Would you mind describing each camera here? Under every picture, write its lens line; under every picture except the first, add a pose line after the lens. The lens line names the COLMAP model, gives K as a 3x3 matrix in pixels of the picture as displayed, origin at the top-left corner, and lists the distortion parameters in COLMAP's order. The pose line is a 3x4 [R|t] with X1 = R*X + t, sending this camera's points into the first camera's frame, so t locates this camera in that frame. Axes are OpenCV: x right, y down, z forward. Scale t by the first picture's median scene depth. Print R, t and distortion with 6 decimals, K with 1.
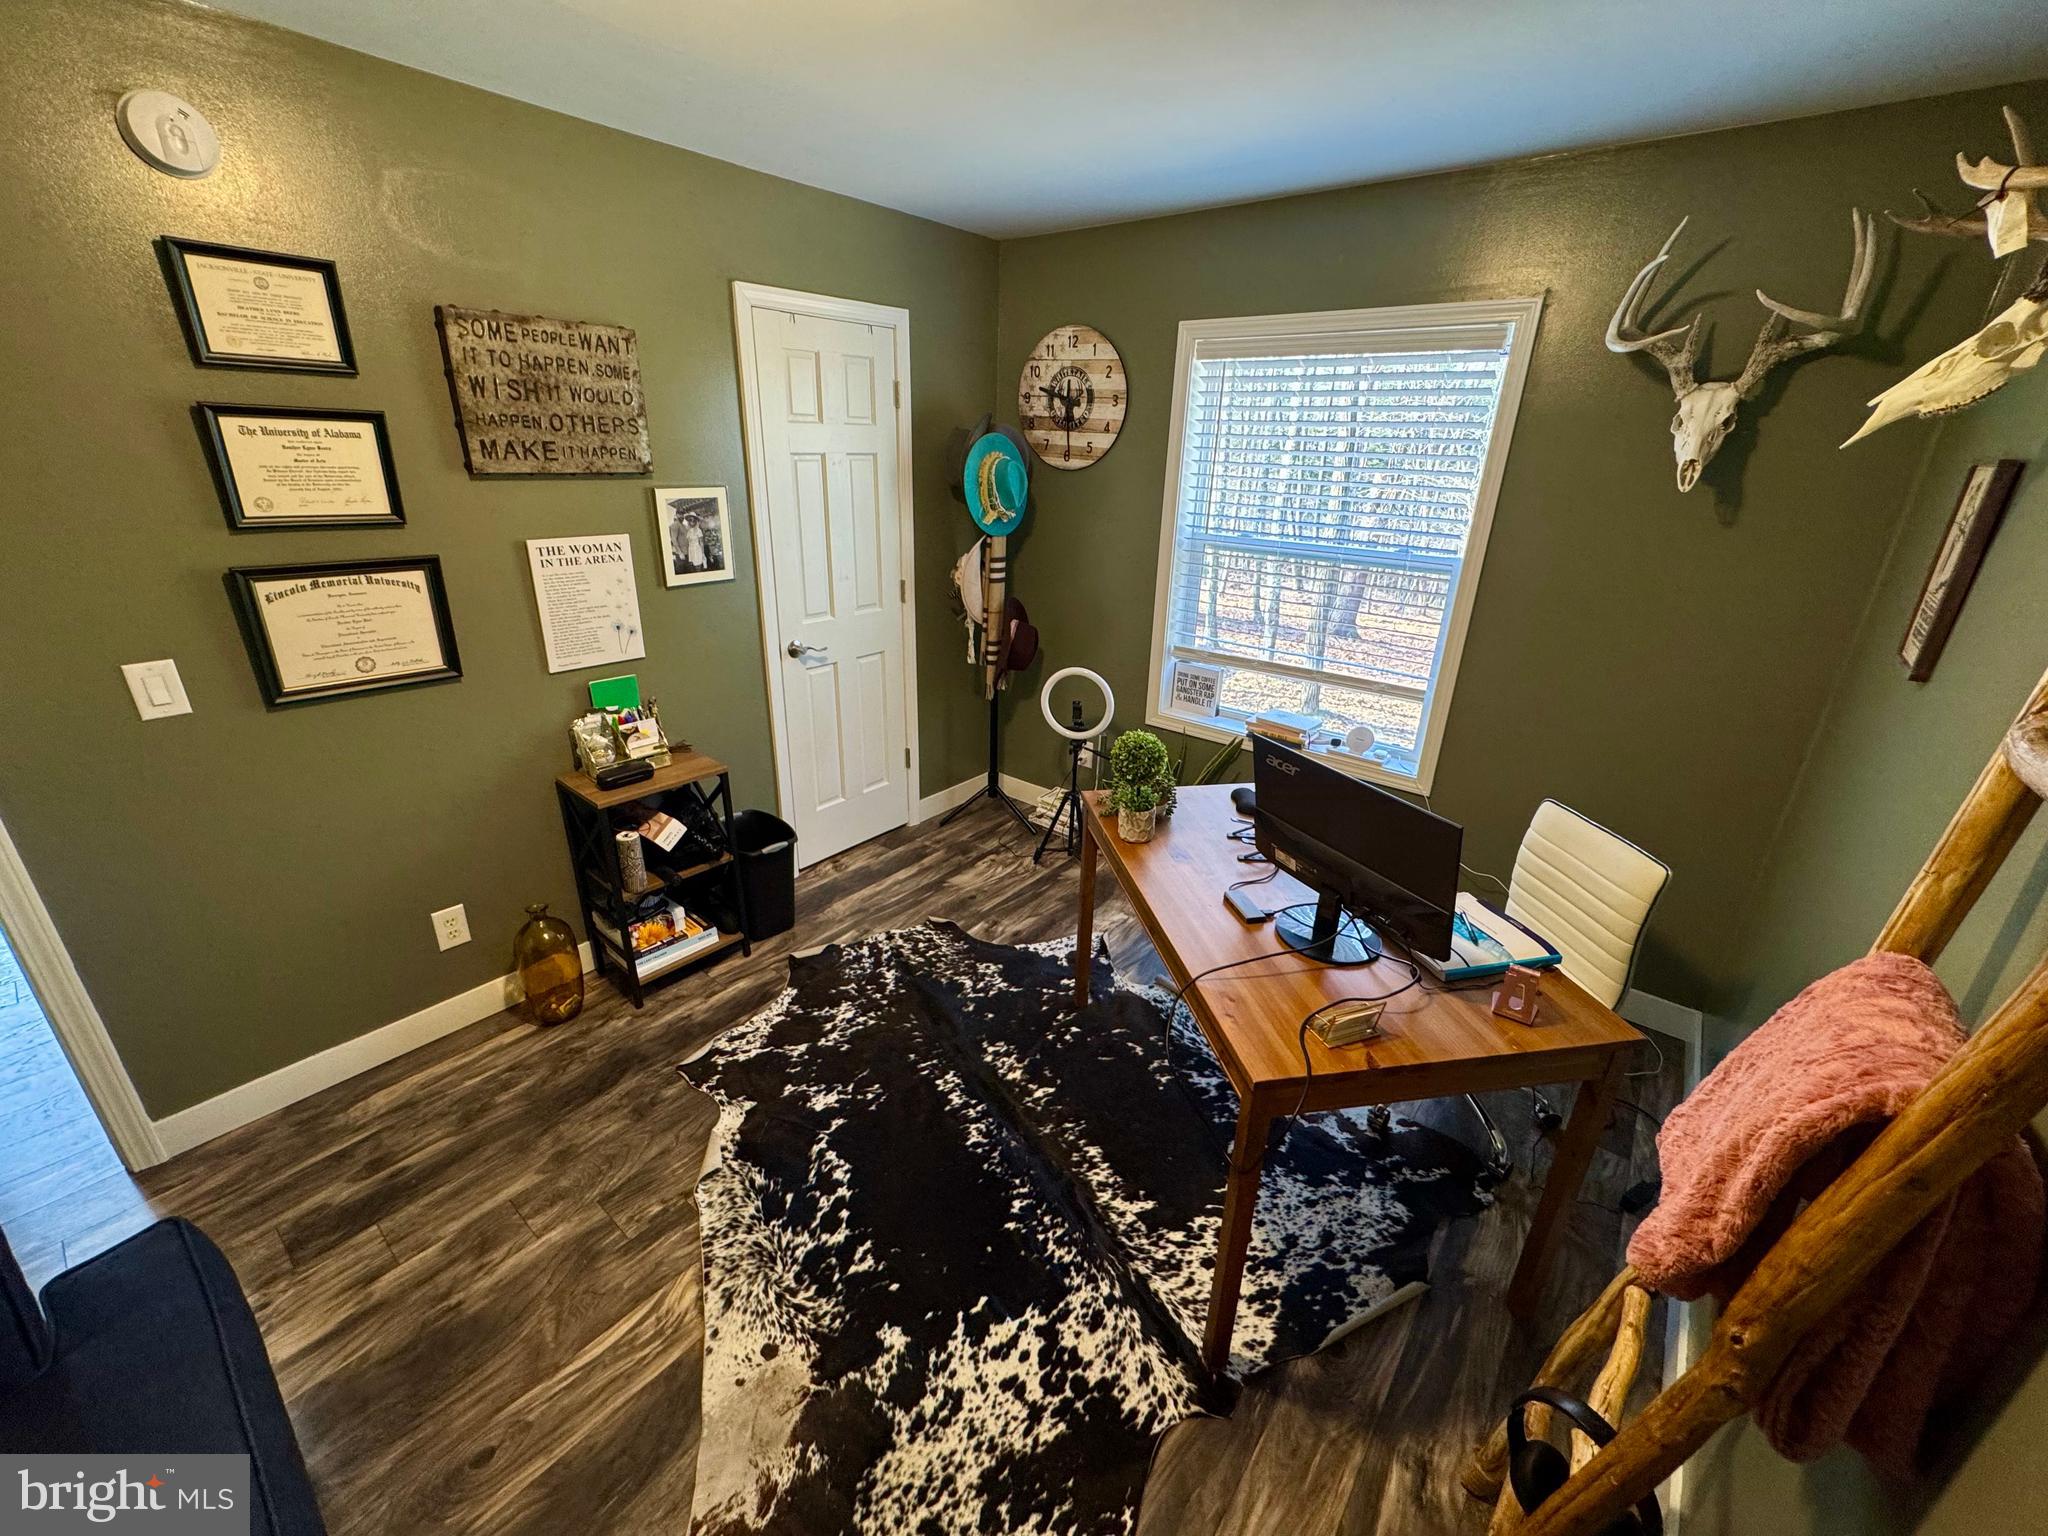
lens RADIAL K [[815.8, 0, 1023.0], [0, 815.8, 765.3], [0, 0, 1]] dist [-0.000141, 0.000384]
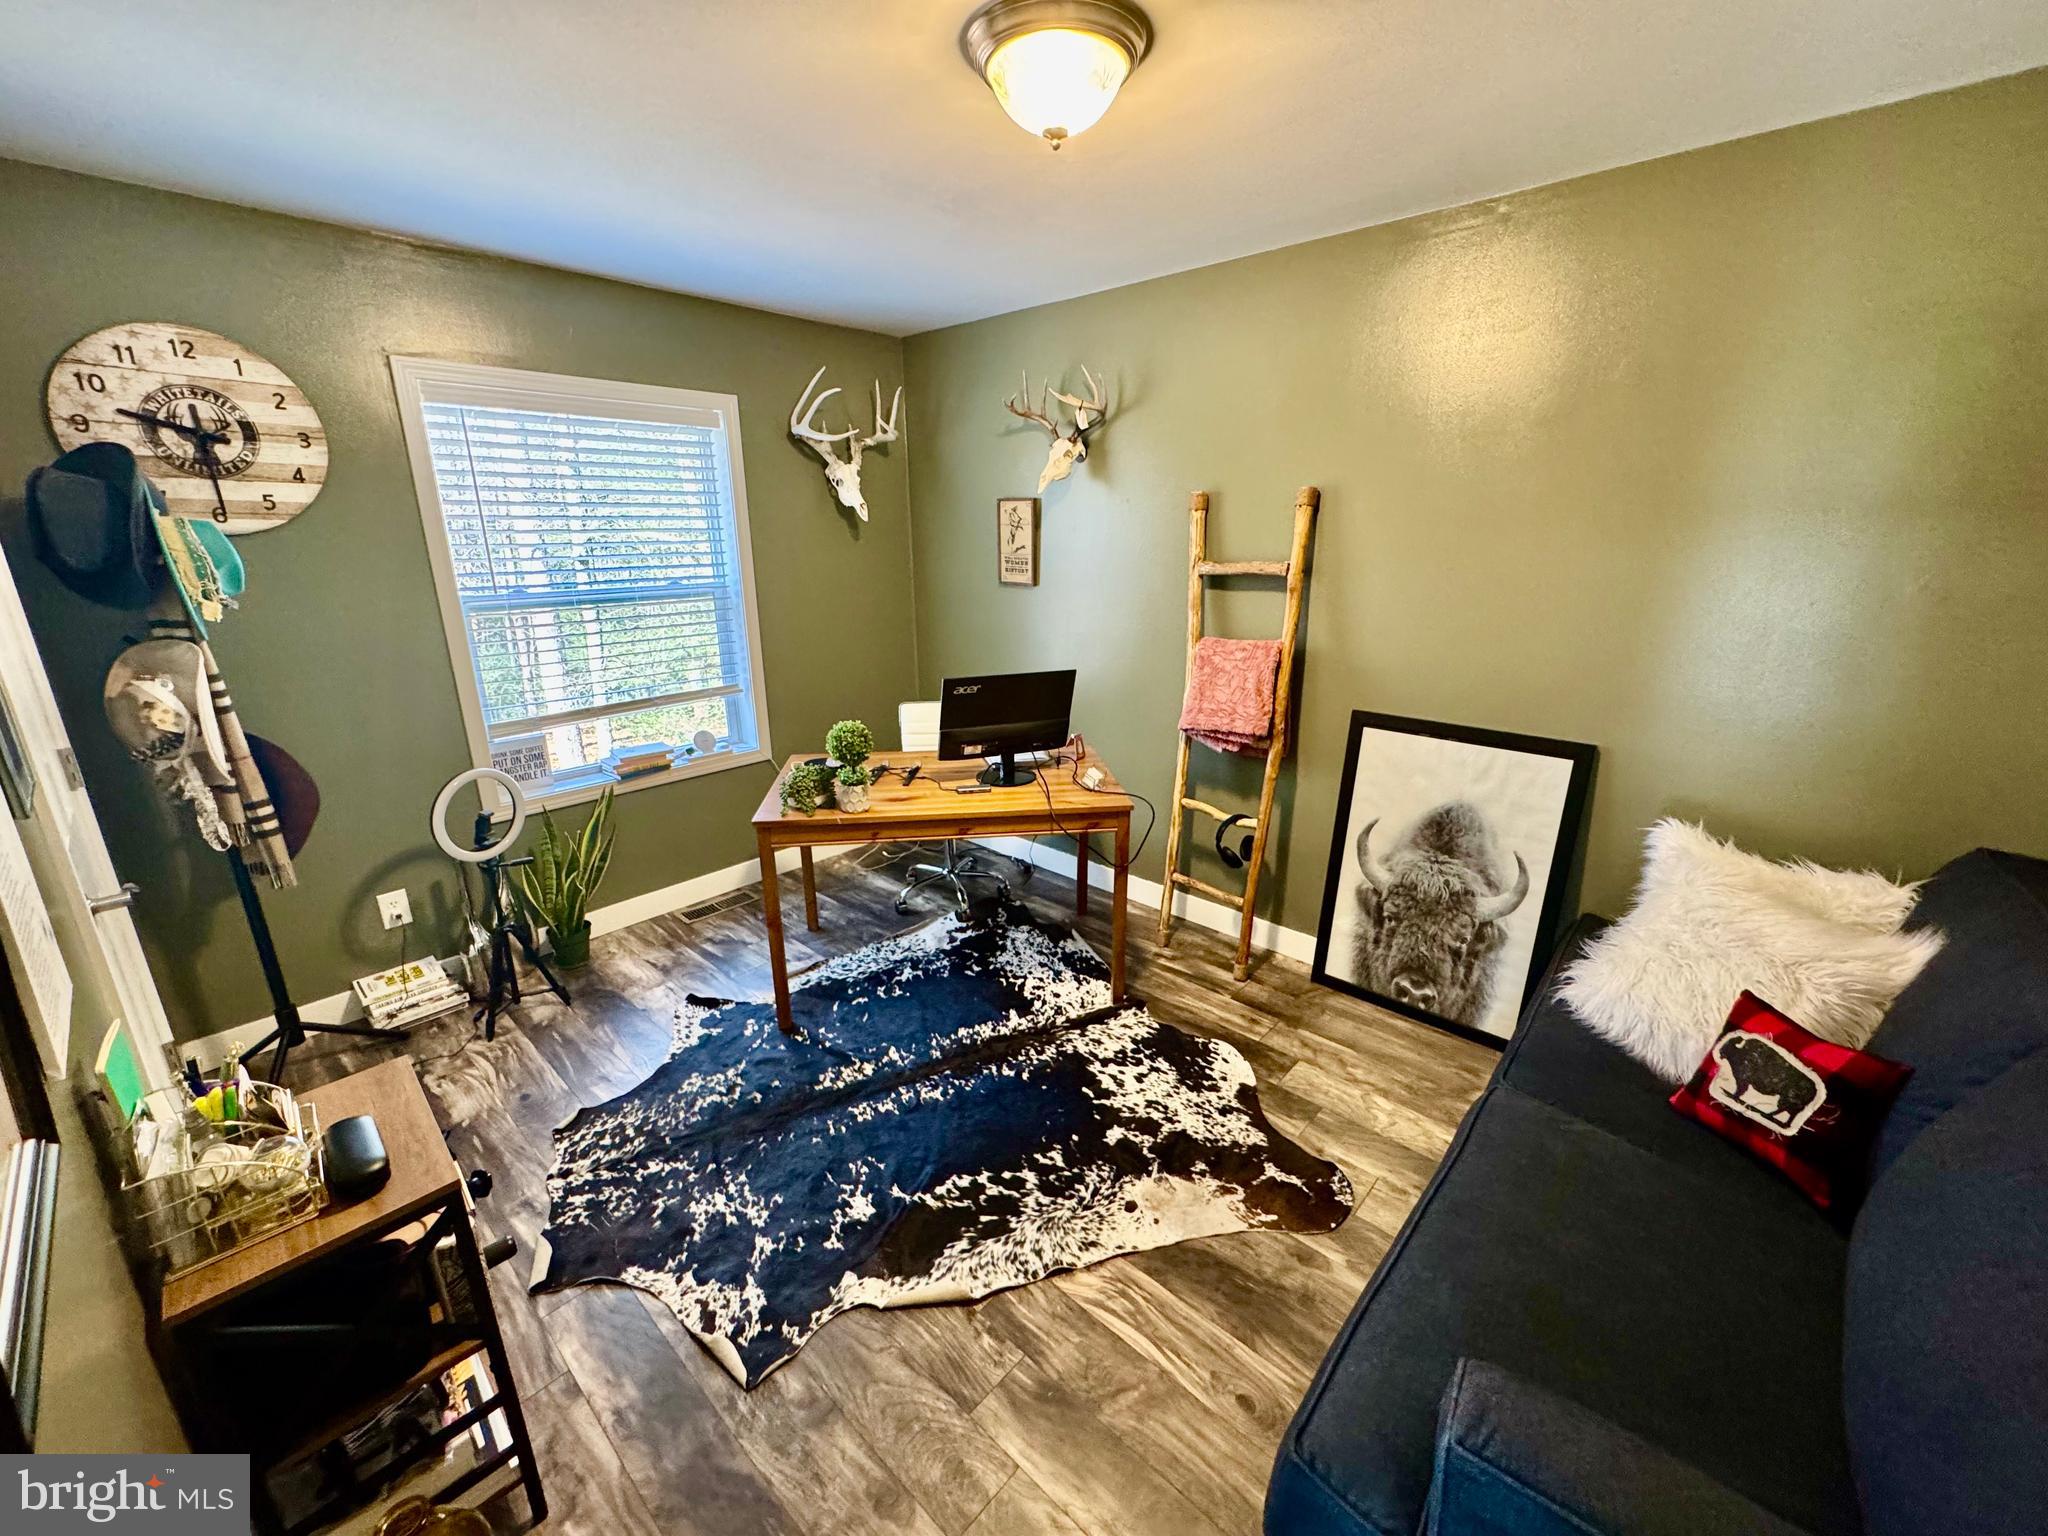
lens RADIAL K [[815.8, 0, 1023.0], [0, 815.8, 765.3], [0, 0, 1]] dist [-0.000141, 0.000384]
pose [[0.063603, -0.311139, 0.948234, -1.093552], [0.375390, 0.887835, 0.266141, -0.224580], [-0.924682, 0.339030, 0.173267, 0.606298]]
